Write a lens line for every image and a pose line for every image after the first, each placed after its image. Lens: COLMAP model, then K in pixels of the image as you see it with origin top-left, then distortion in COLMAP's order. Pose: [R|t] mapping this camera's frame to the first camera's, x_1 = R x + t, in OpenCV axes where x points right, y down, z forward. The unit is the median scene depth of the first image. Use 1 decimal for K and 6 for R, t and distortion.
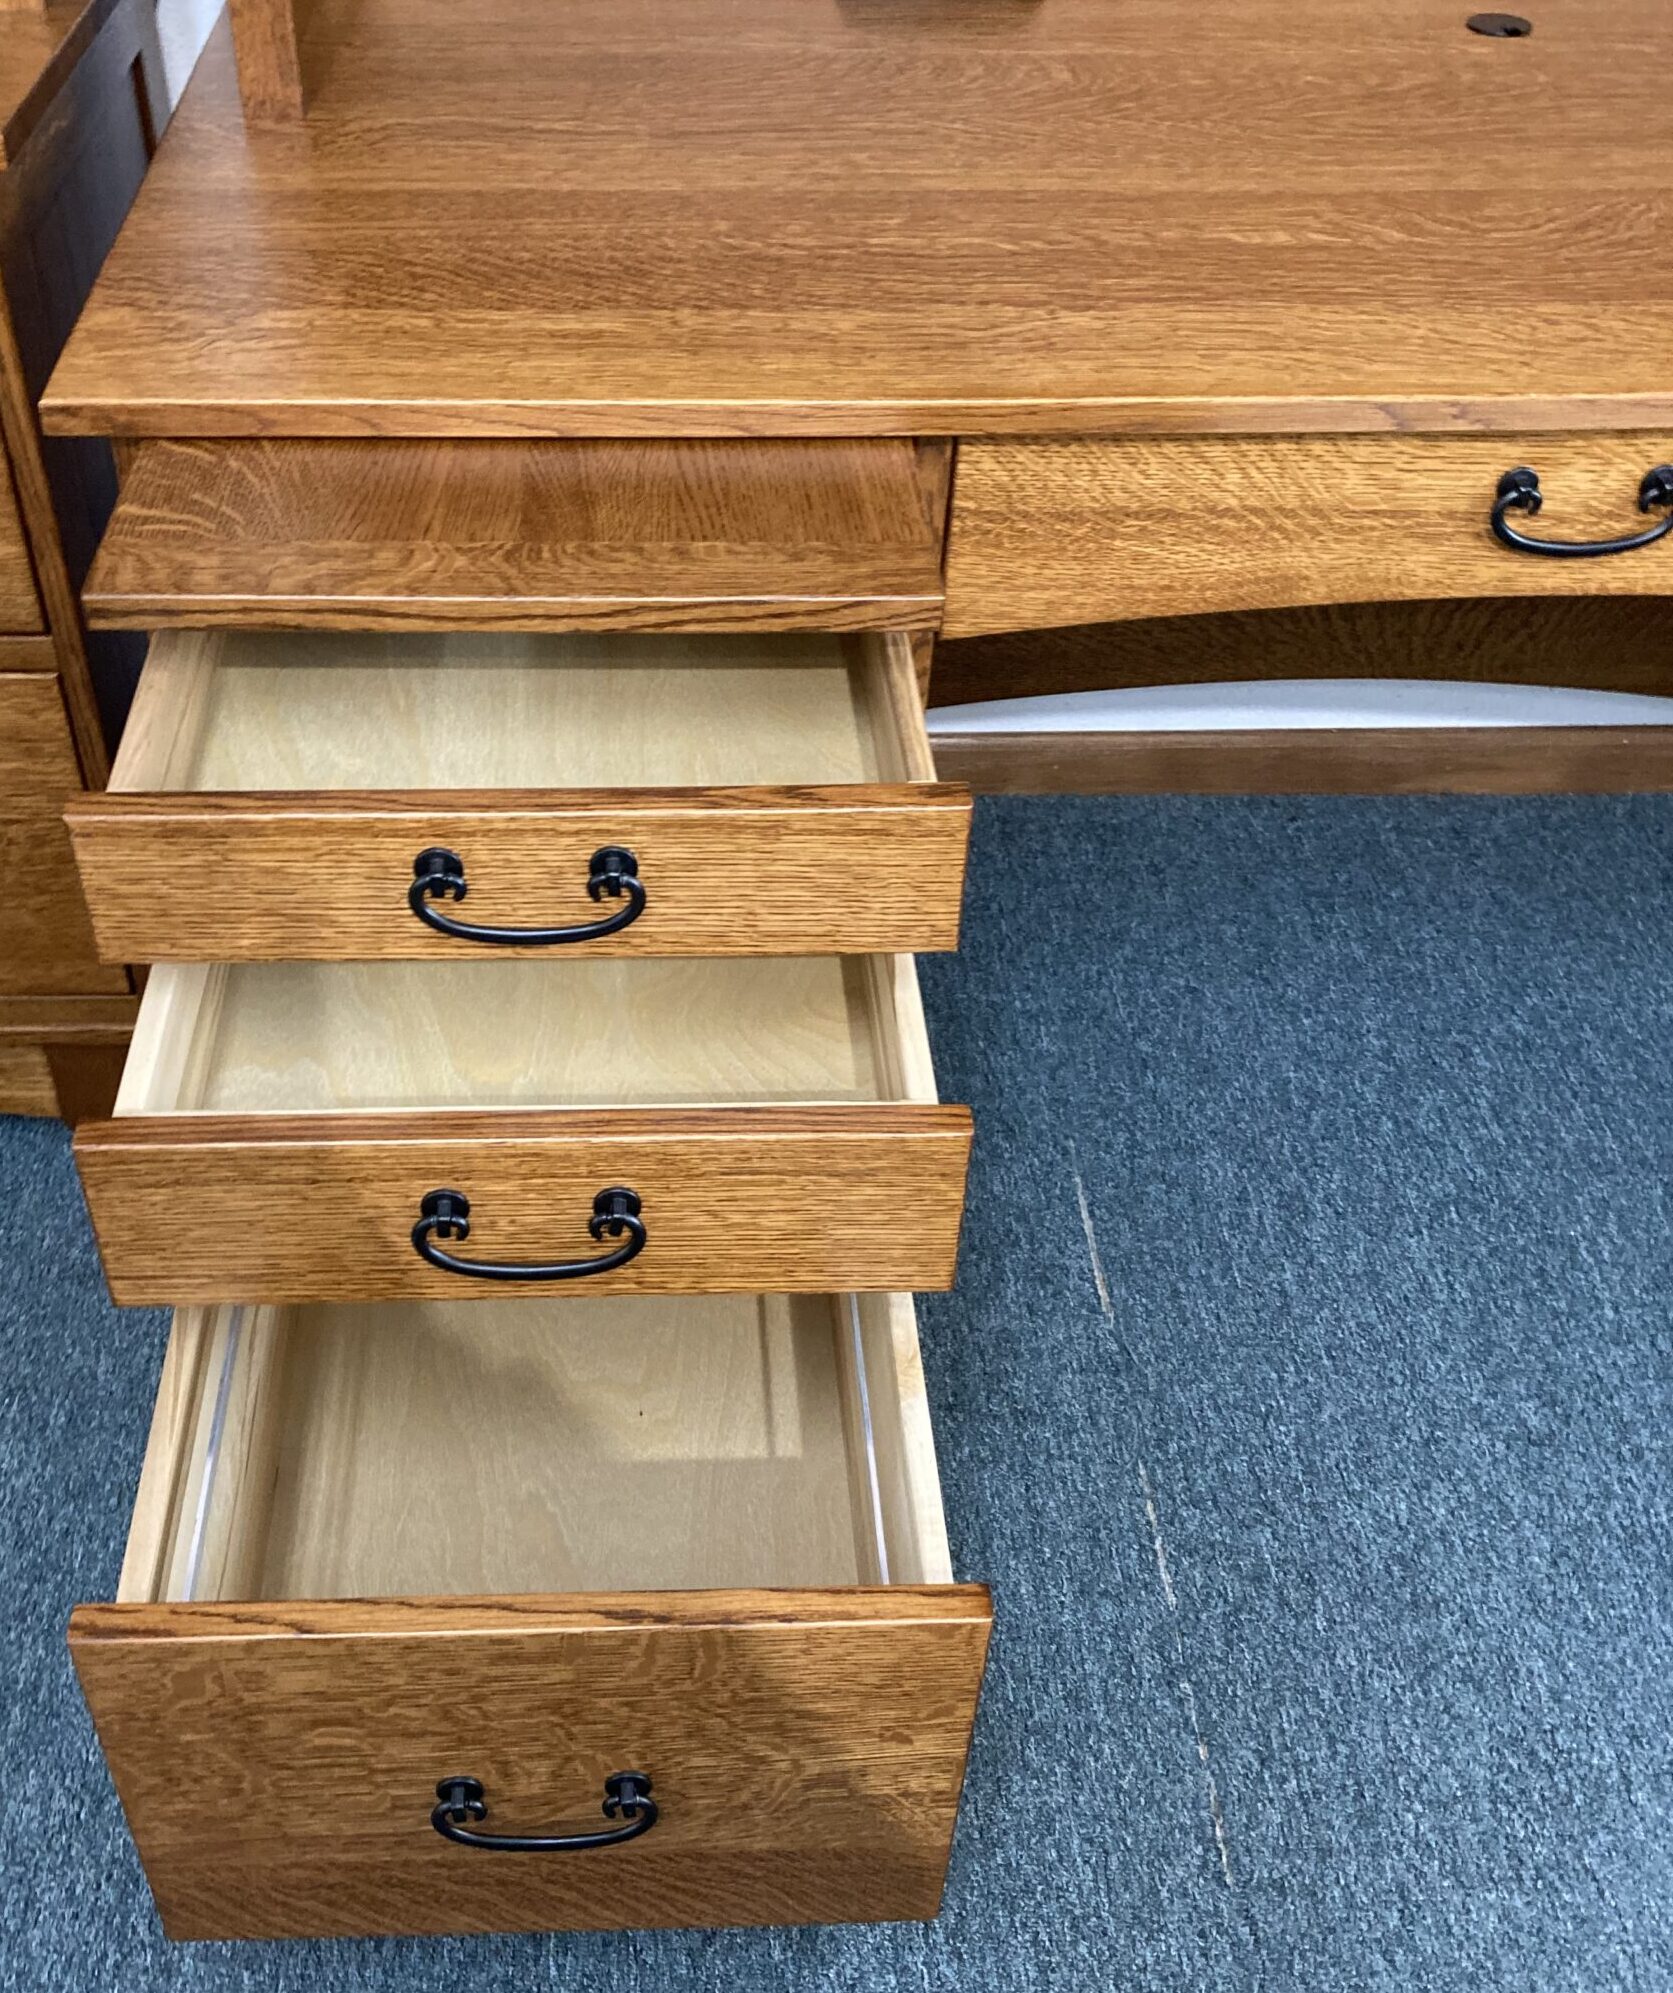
lens RADIAL K [[2130.7, 0, 729.7], [0, 2130.7, 1031.5], [0, 0, 1]] dist [-0.037263, 0.121183]
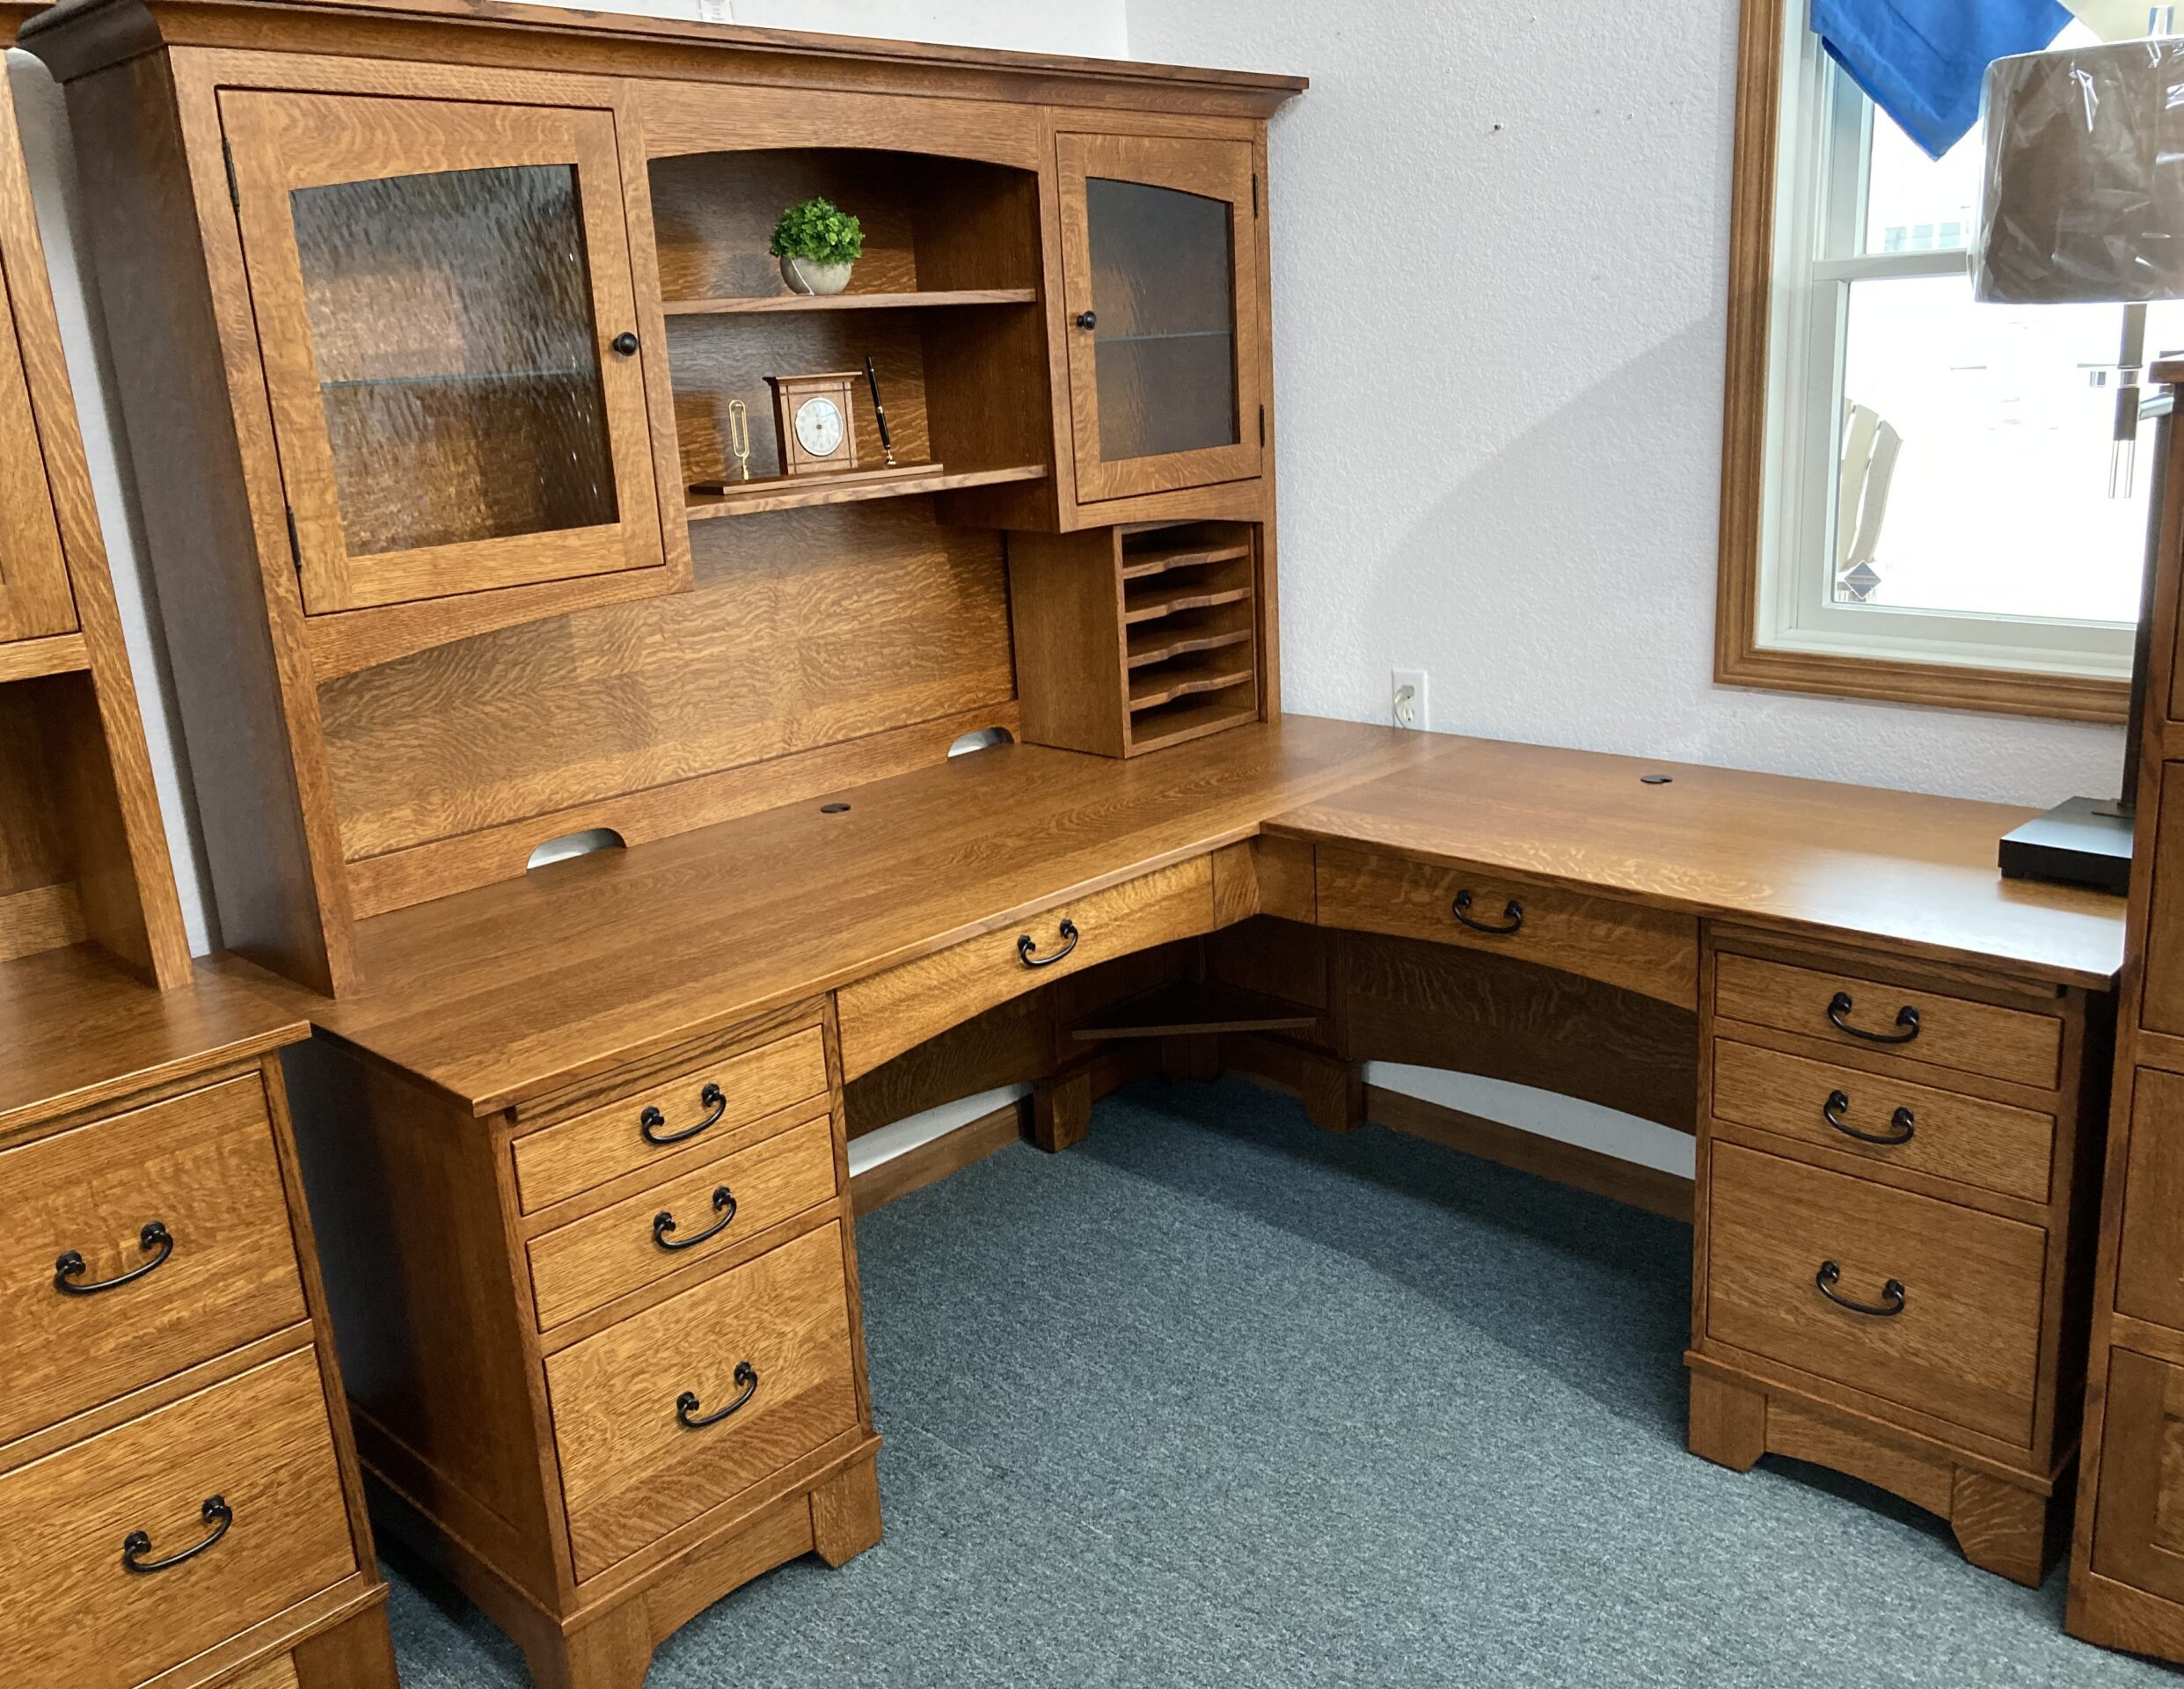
lens RADIAL K [[1826.1, 0, 1137.1], [0, 1826.1, 811.6], [0, 0, 1]] dist [0.049063, -0.072977]
pose [[0.708874, -0.232945, 0.665758, -0.706199], [0.512052, 0.819098, -0.258615, 0.178666], [-0.485078, 0.524229, 0.699917, -0.473320]]
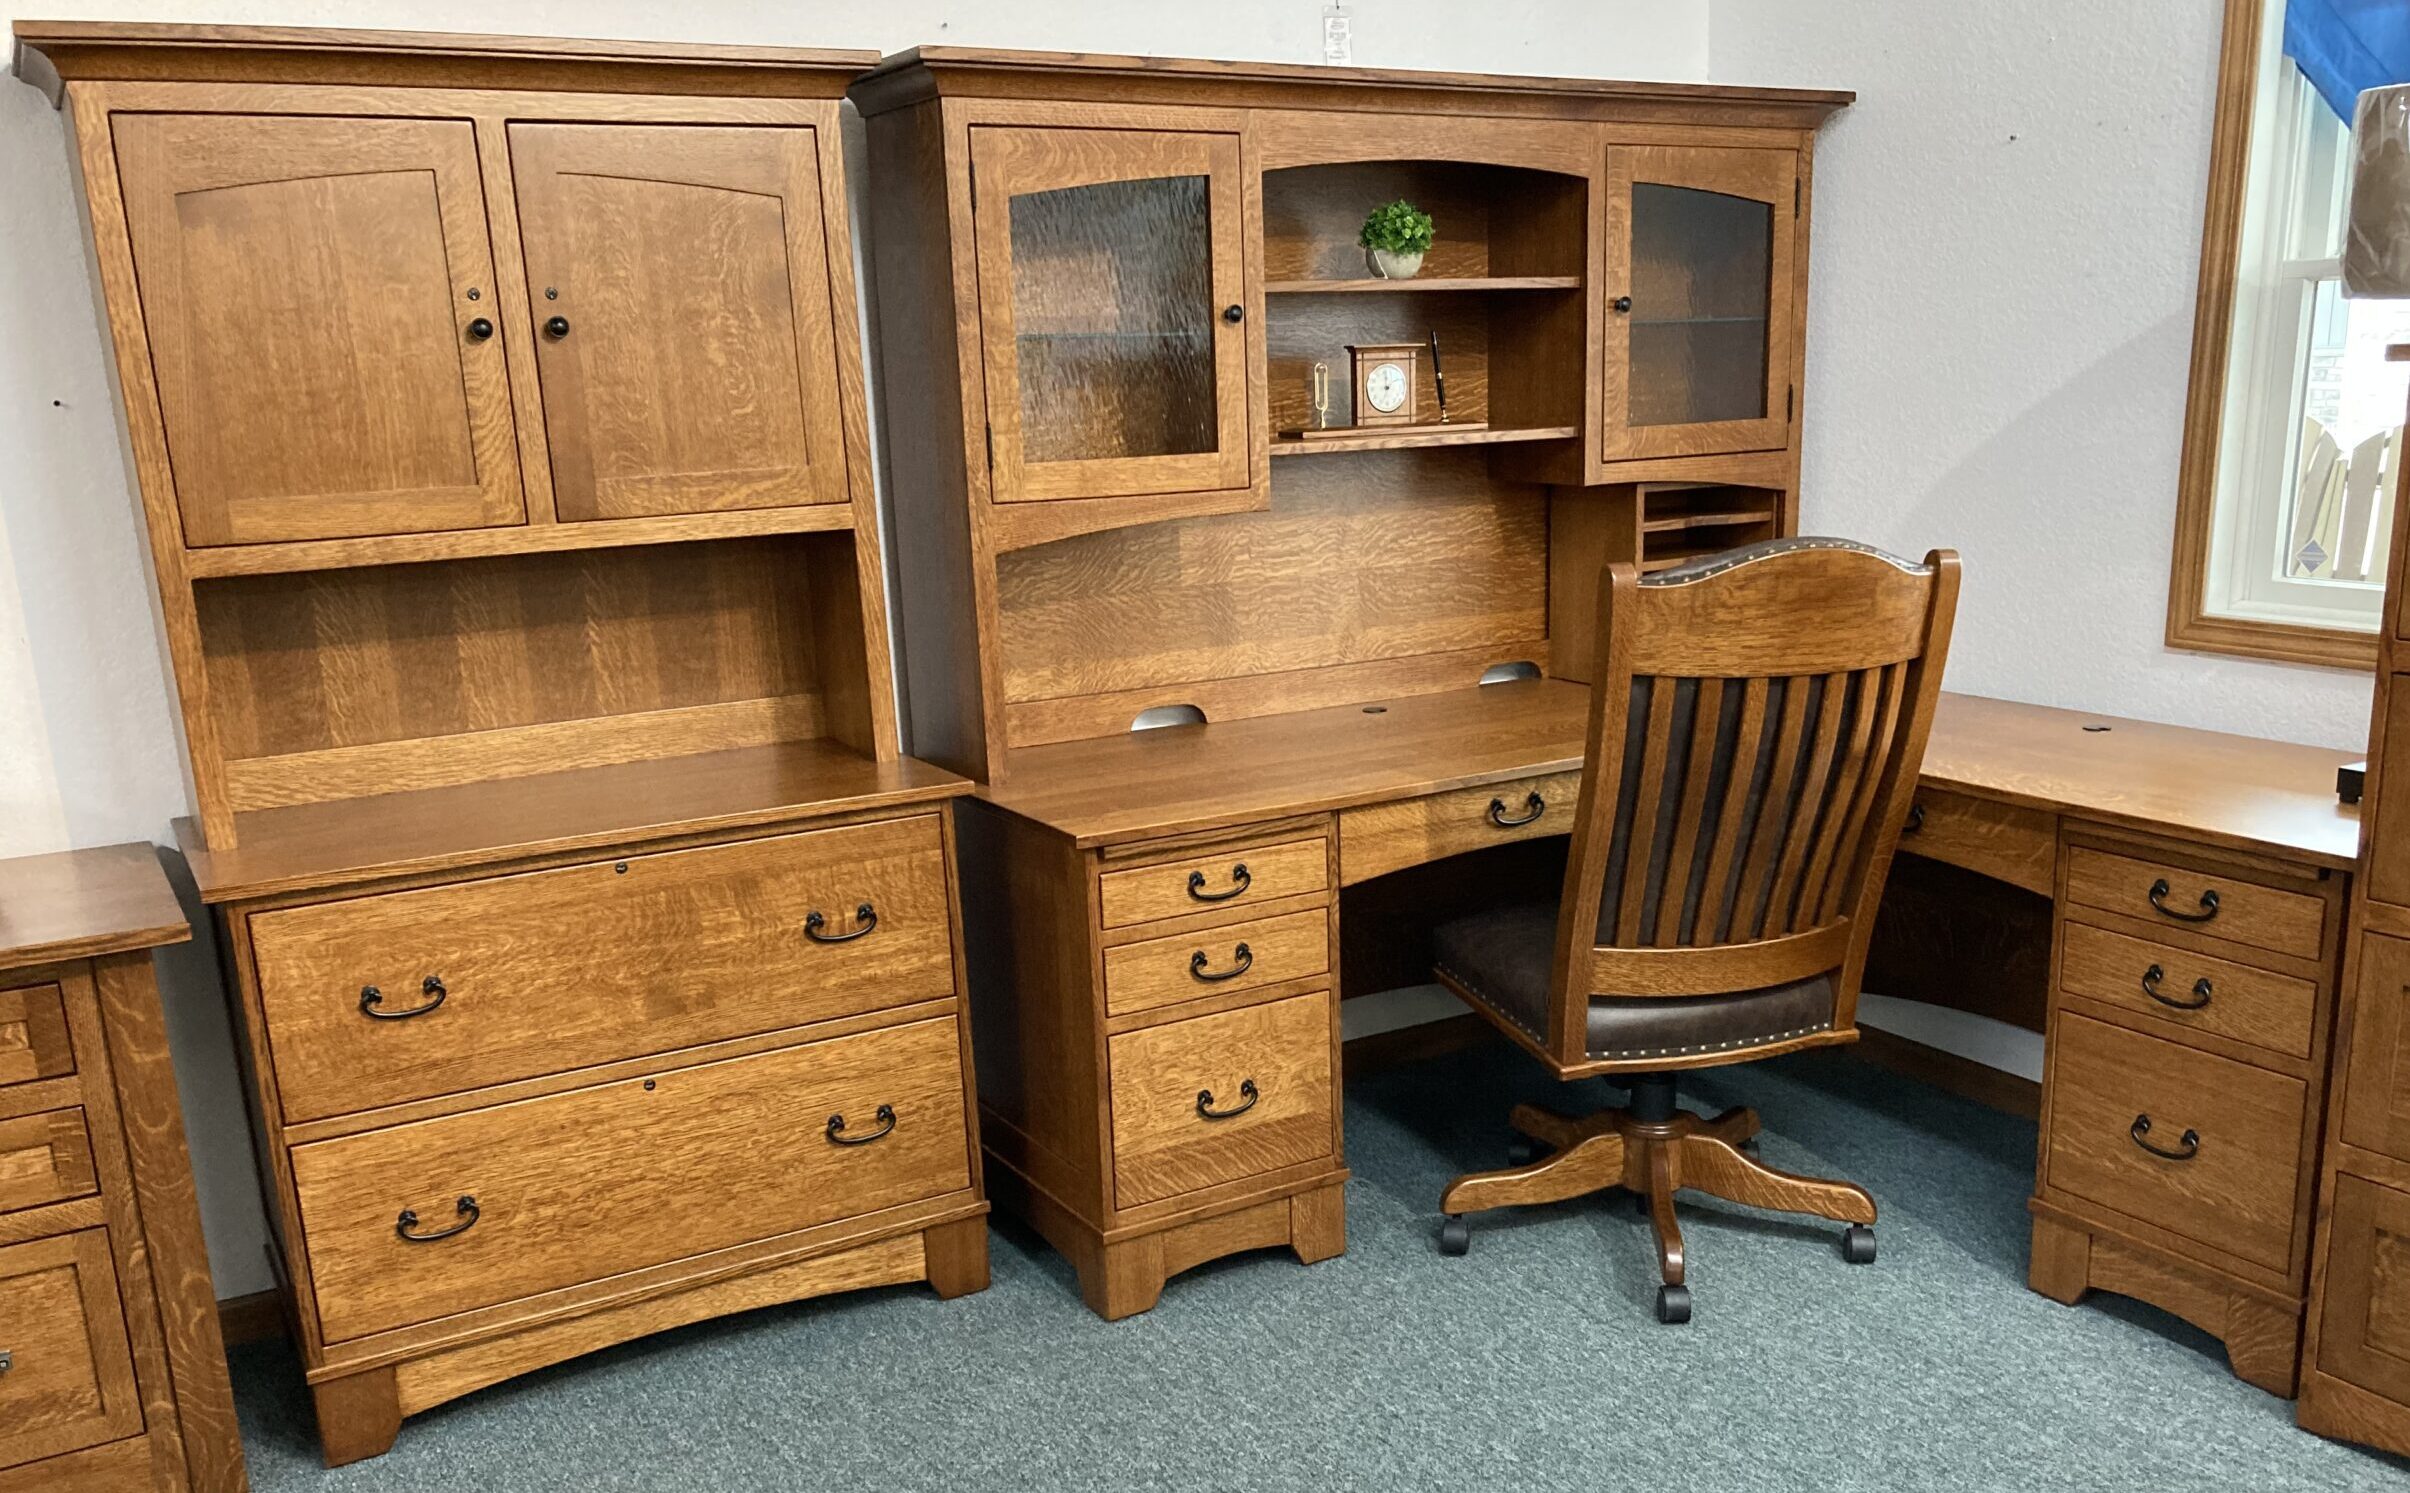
lens RADIAL K [[1961.7, 0, 1268.1], [0, 1961.7, 885.5], [0, 0, 1]] dist [0.005452, -0.005263]
pose [[0.872762, -0.170308, 0.457473, -0.945252], [0.354690, 0.865132, -0.354601, 0.547947], [-0.335383, 0.471744, 0.815461, -0.853387]]
